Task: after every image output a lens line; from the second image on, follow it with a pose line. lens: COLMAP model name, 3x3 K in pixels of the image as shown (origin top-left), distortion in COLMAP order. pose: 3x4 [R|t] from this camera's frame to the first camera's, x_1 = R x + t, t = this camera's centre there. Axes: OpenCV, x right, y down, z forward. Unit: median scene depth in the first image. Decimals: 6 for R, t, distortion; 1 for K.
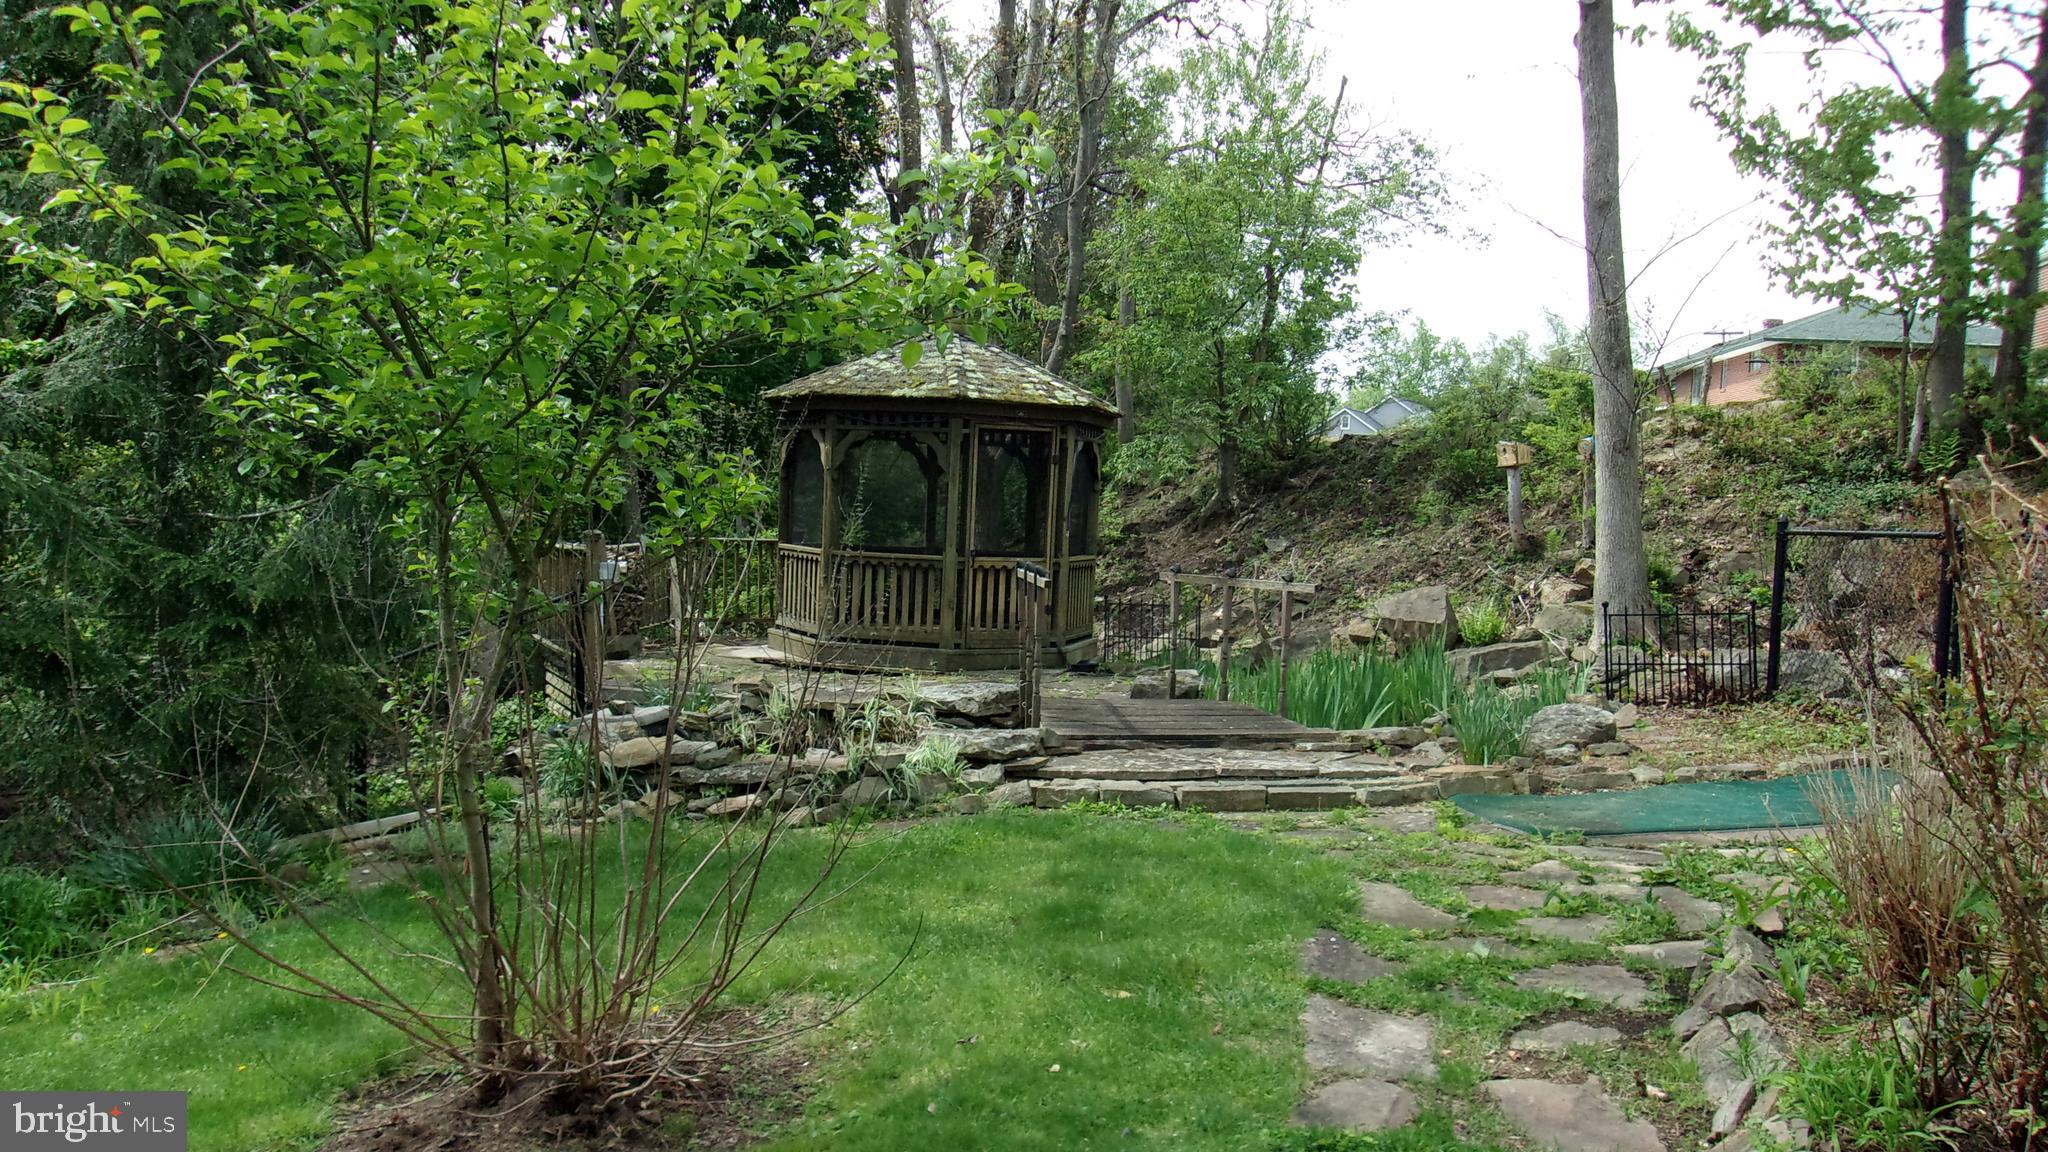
lens RADIAL K [[1591.2, 0, 1027.6], [0, 1591.2, 578.5], [0, 0, 1]] dist [-0.010203, 0.002566]
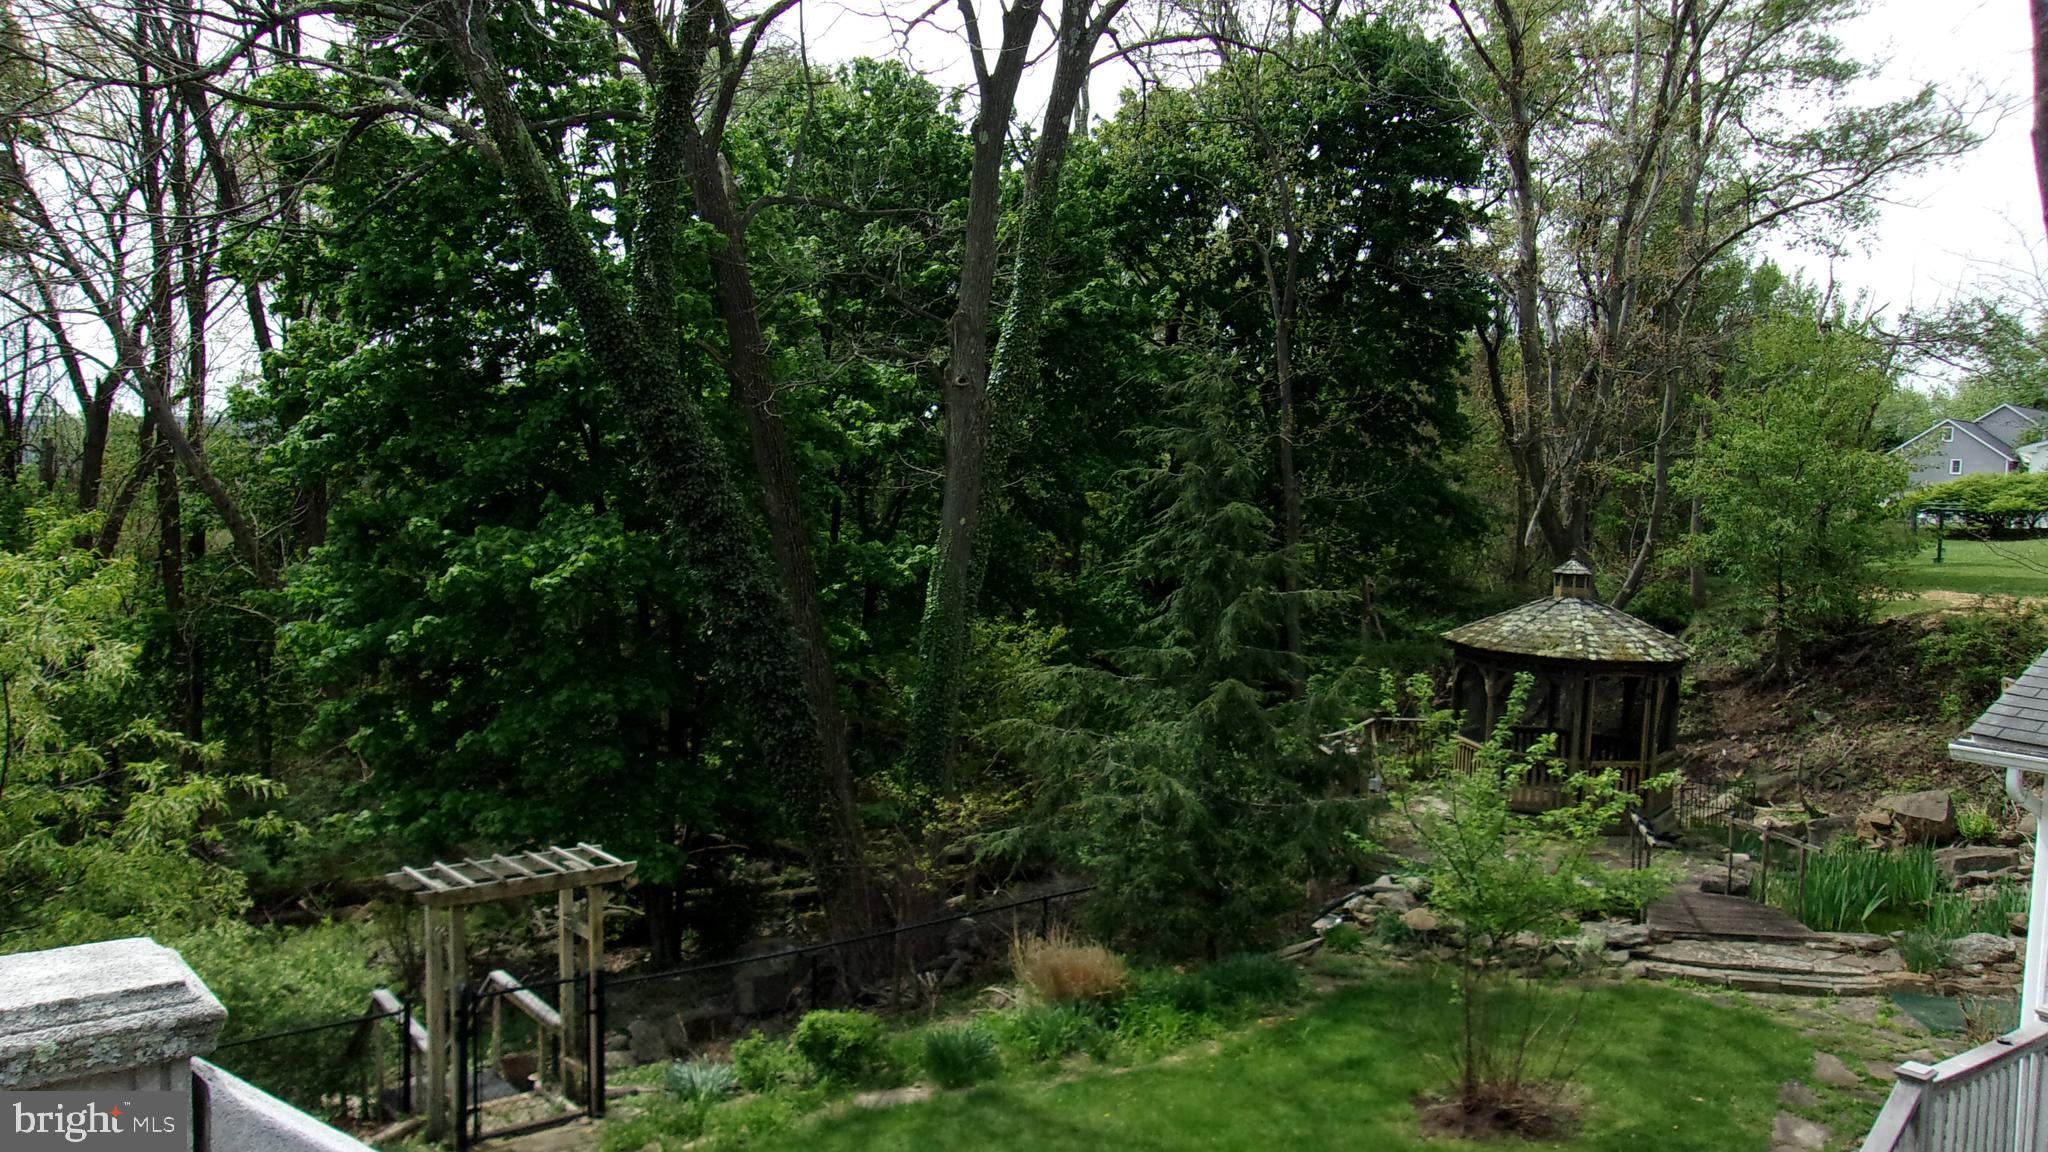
lens RADIAL K [[1591.2, 0, 1023.7], [0, 1591.2, 570.6], [0, 0, 1]] dist [-0.010203, 0.002566]
pose [[0.944454, 0.021854, -0.327917, -0.054487], [-0.018180, 0.999733, 0.014265, -0.220620], [0.328141, -0.007511, 0.944599, -0.642642]]
